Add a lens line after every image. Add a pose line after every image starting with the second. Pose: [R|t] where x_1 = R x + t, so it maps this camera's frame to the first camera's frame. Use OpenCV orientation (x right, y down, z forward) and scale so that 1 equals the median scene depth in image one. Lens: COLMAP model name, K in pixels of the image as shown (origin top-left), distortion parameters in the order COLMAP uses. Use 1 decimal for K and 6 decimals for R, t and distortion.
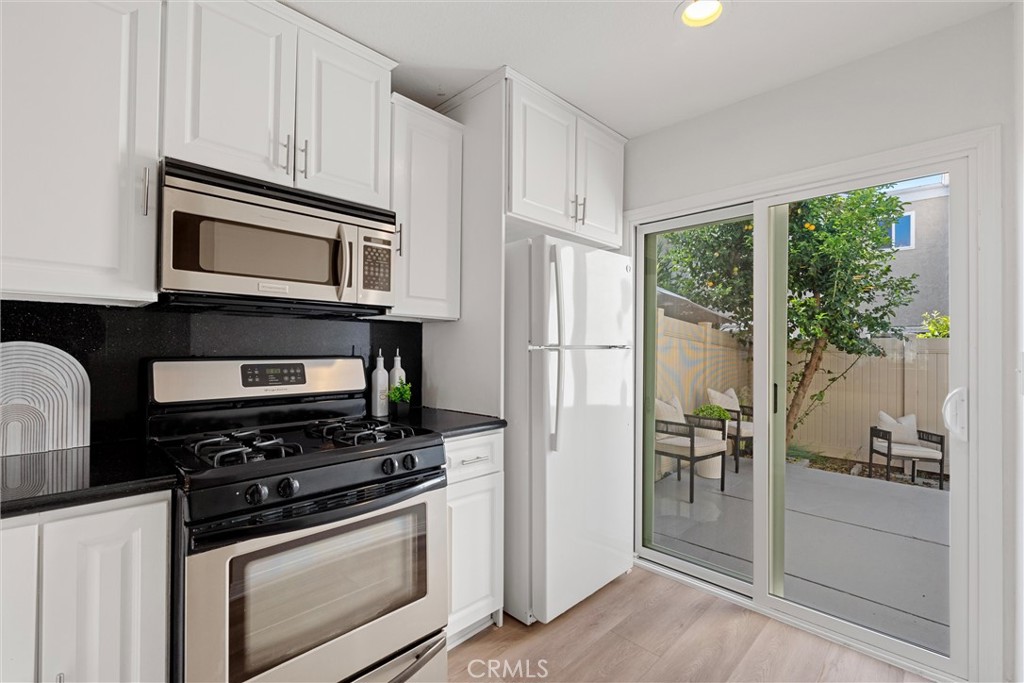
lens RADIAL K [[448.2, 0, 512.2], [0, 448.2, 343.6], [0, 0, 1]] dist [-0.006201, 0.000992]
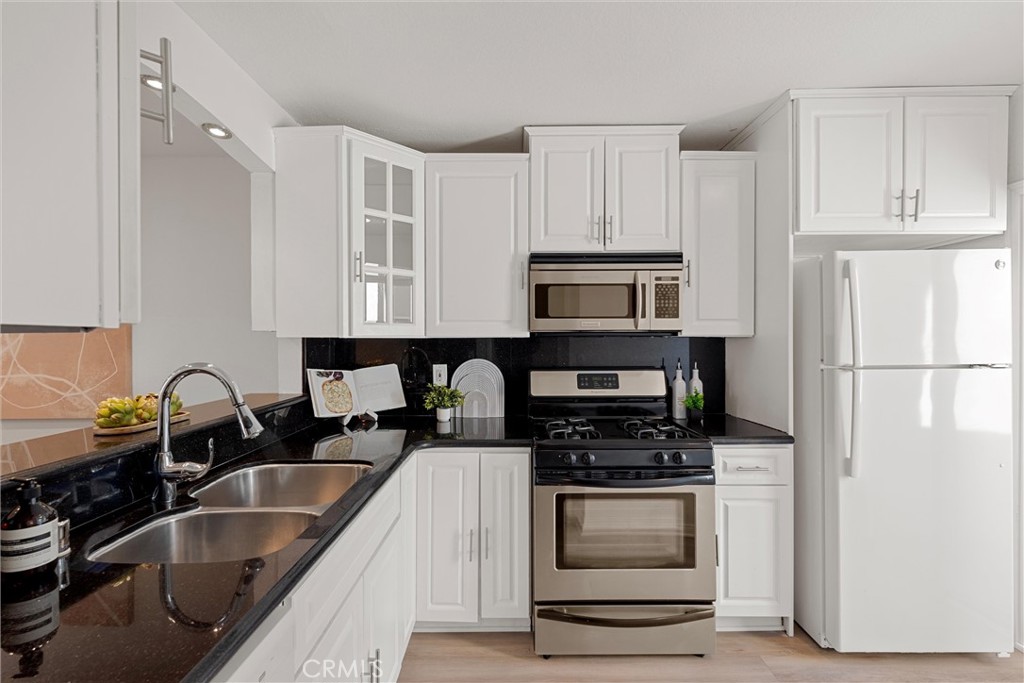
lens RADIAL K [[448.2, 0, 514.3], [0, 448.2, 343.2], [0, 0, 1]] dist [-0.006201, 0.000992]
pose [[0.697003, -0.002740, -0.717063, 0.288839], [0.013853, 0.999858, 0.009645, -0.064790], [0.716934, -0.016656, 0.696942, -0.173889]]
